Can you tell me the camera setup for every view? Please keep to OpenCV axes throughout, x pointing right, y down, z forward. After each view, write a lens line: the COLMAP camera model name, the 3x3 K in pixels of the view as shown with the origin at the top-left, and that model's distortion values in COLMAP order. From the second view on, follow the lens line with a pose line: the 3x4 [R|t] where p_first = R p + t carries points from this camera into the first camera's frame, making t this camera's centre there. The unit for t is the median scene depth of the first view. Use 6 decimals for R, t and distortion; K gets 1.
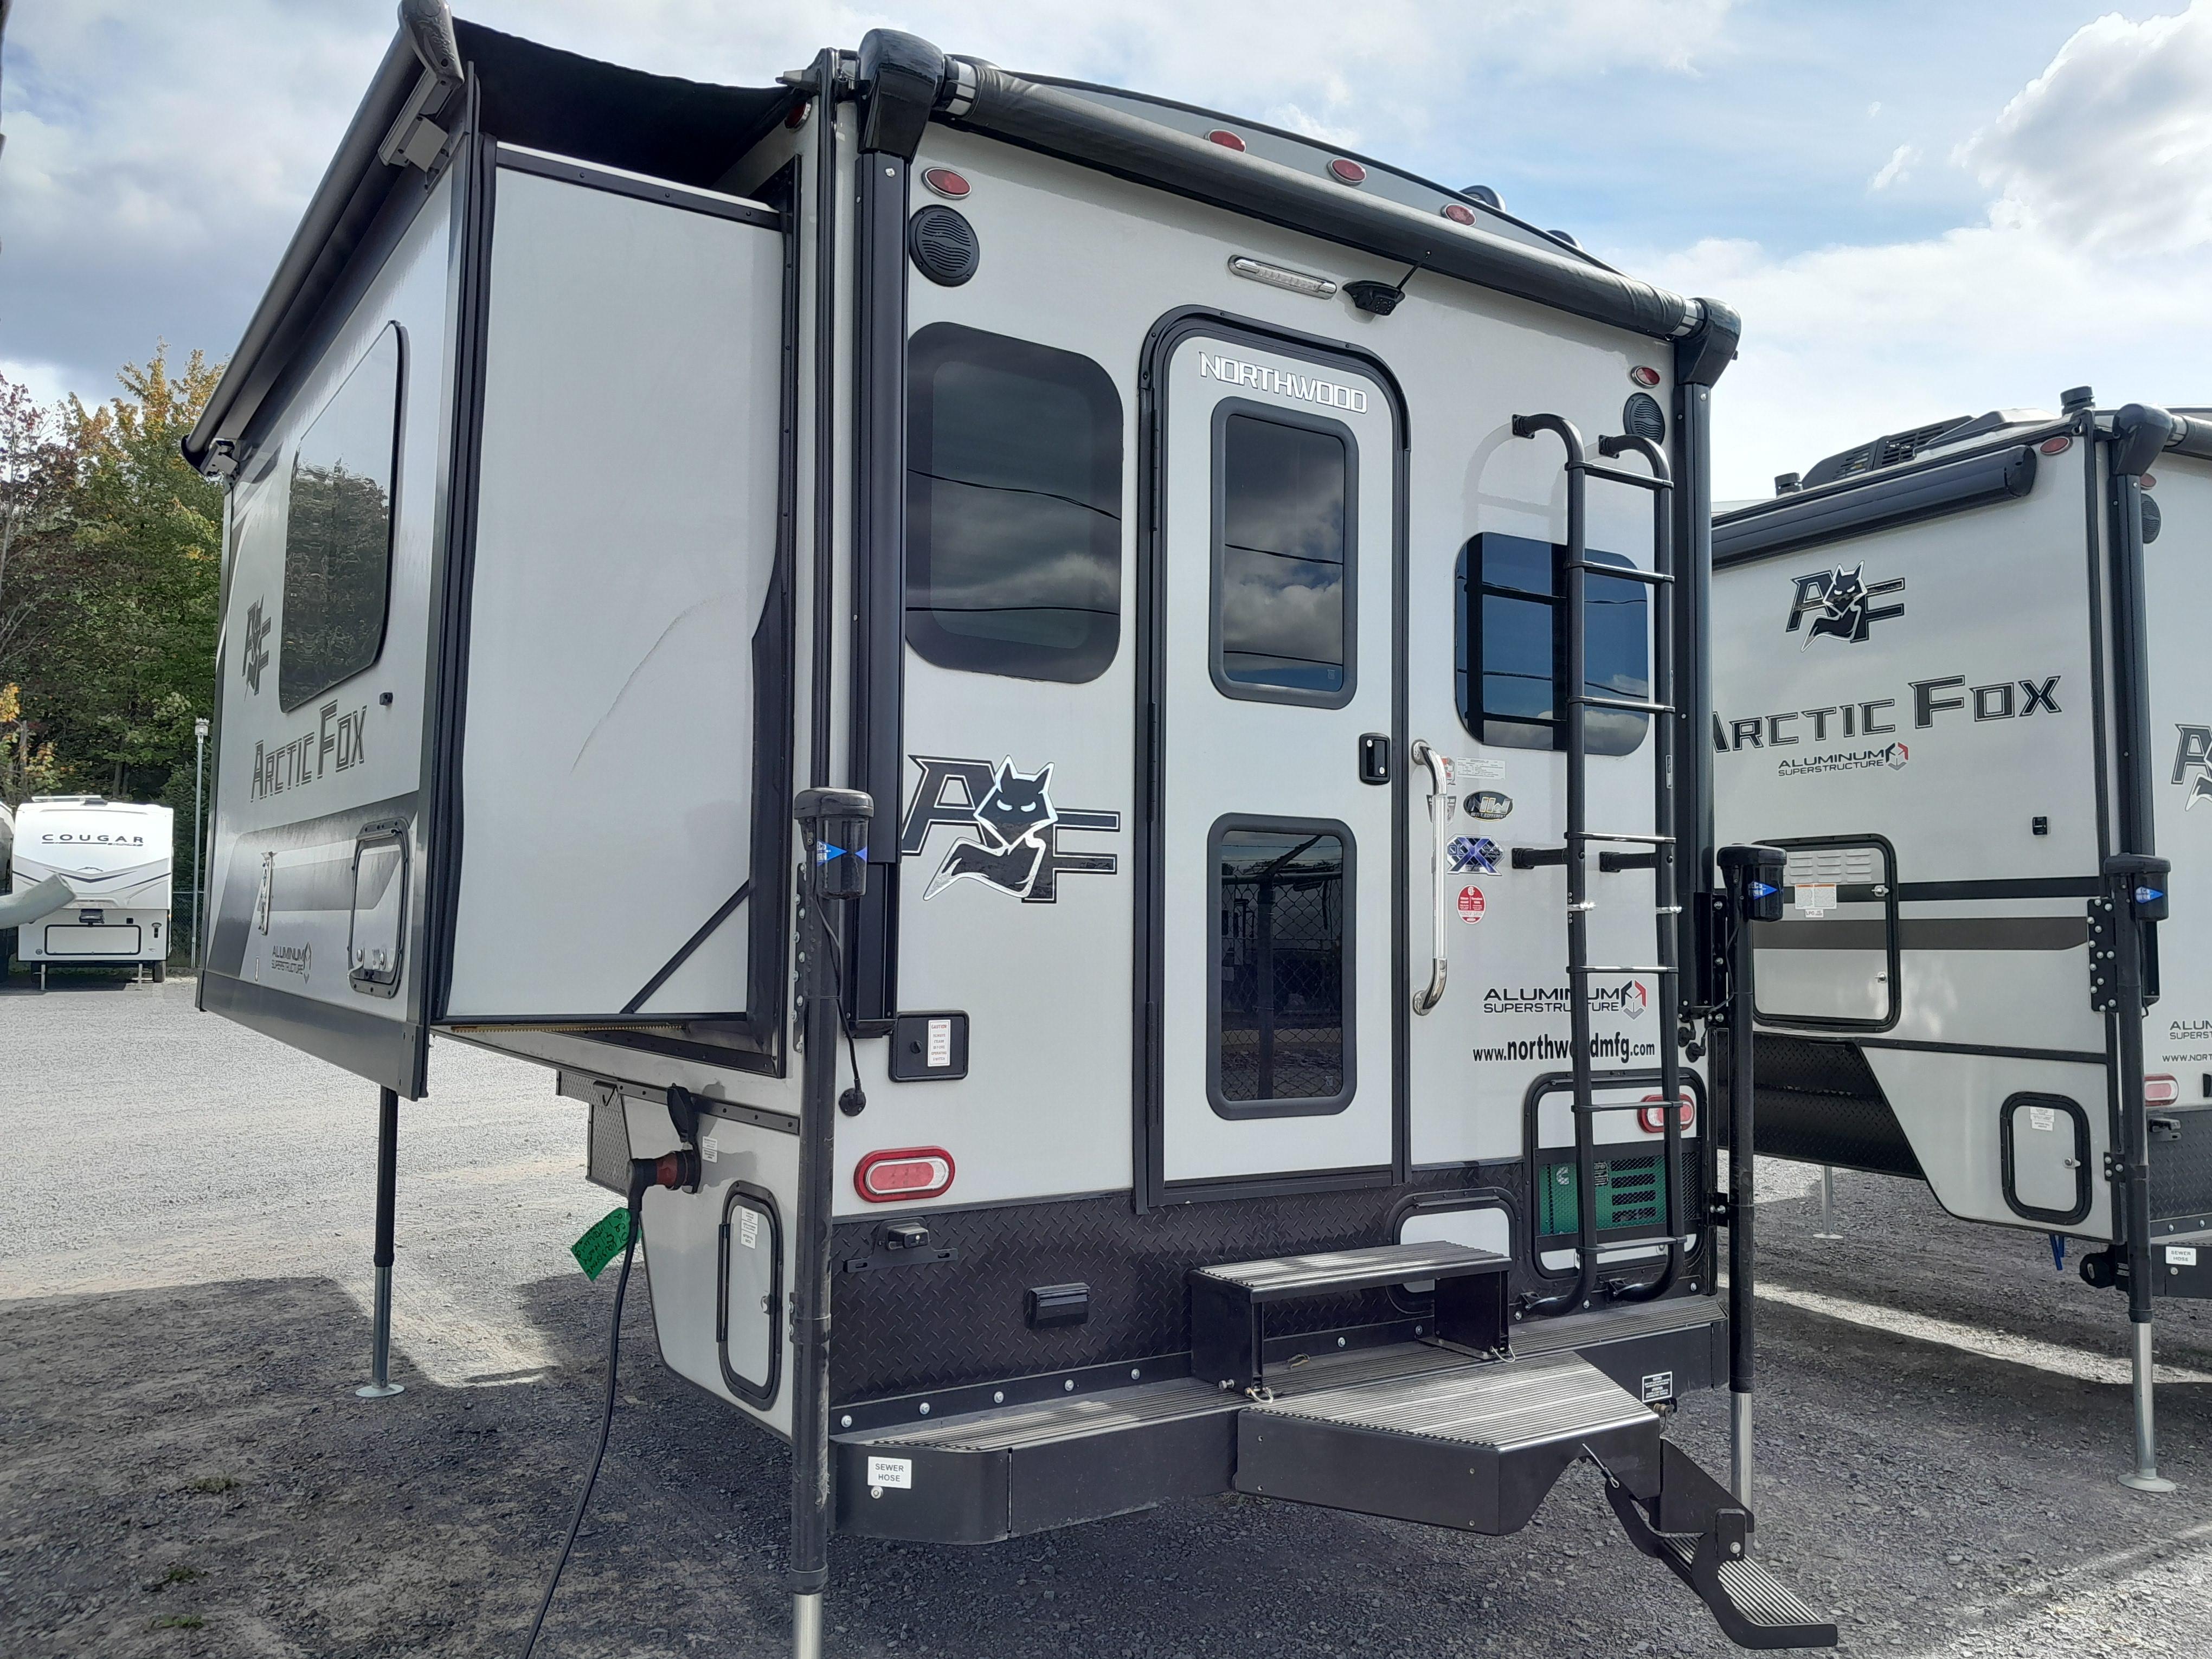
lens RADIAL K [[1727.0, 0, 1106.0], [0, 1727.0, 829.5], [0, 0, 1]] dist [0.030417, -0.014790]
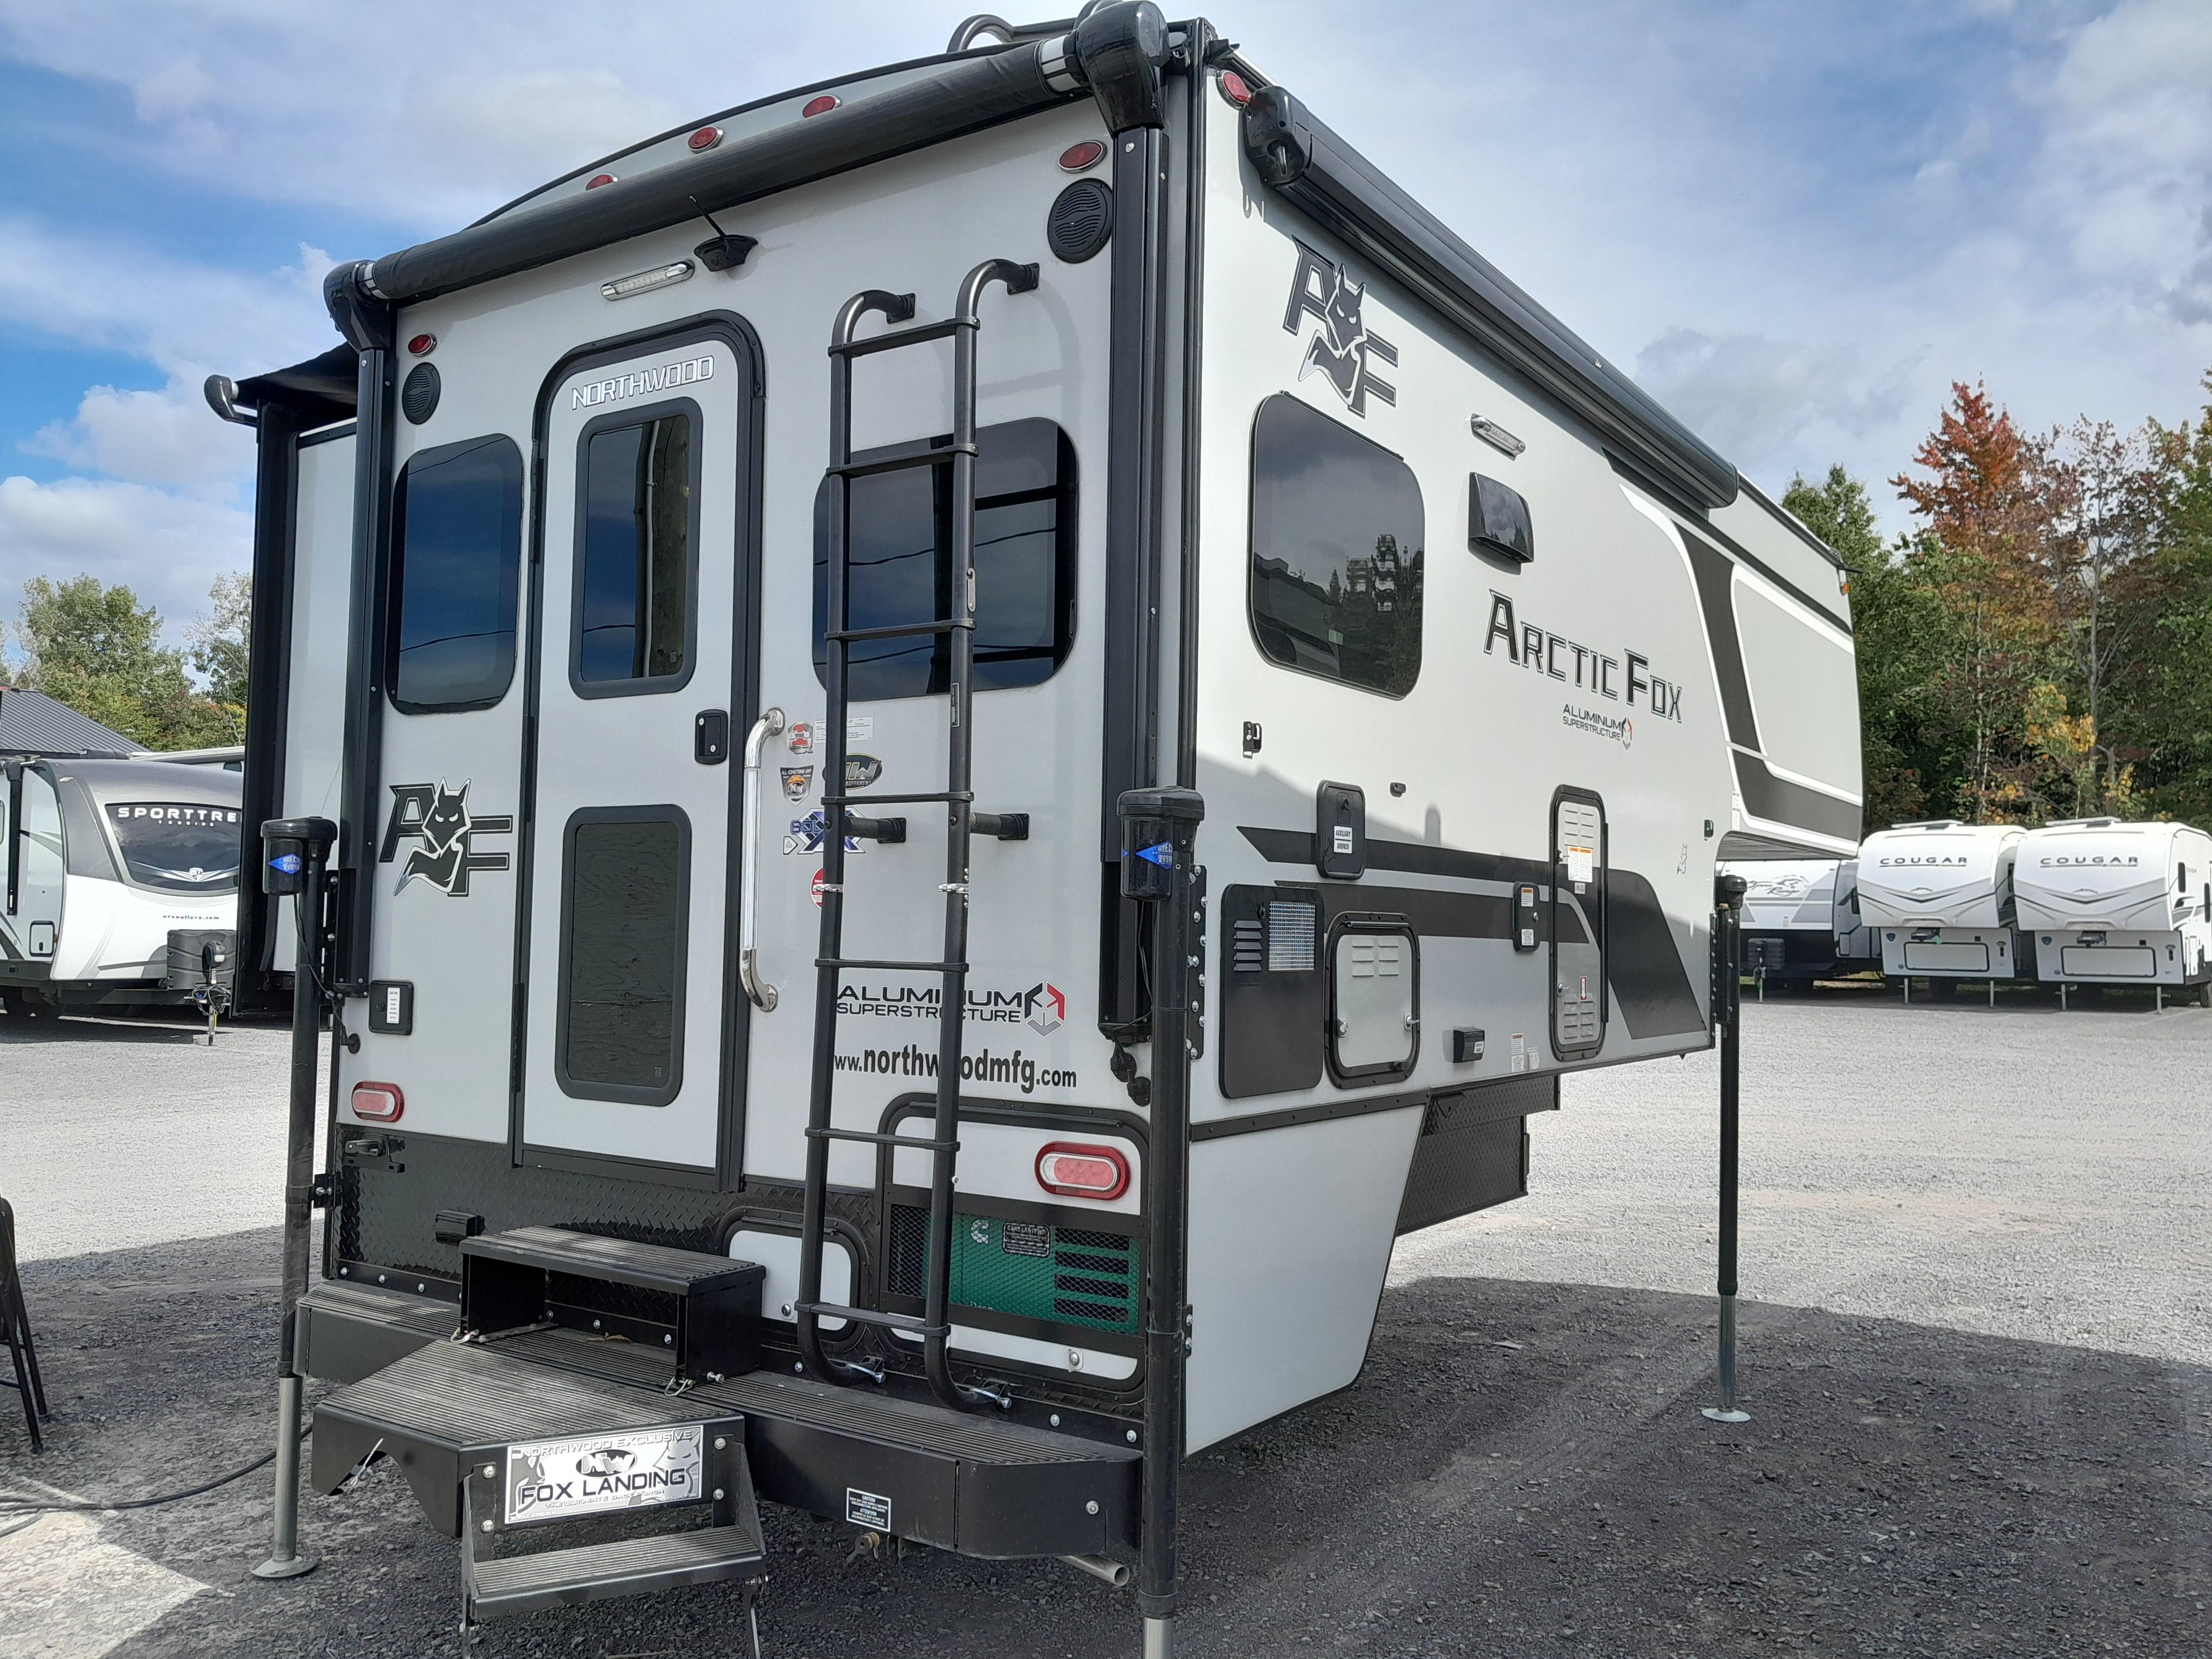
lens RADIAL K [[1797.5, 0, 1269.3], [0, 1797.5, 814.2], [0, 0, 1]] dist [0.173520, -0.430758]
pose [[0.403906, -0.063634, -0.912585, 1.177711], [0.044213, 0.997770, -0.050005, 0.064255], [0.913731, -0.020150, 0.405819, 0.863098]]
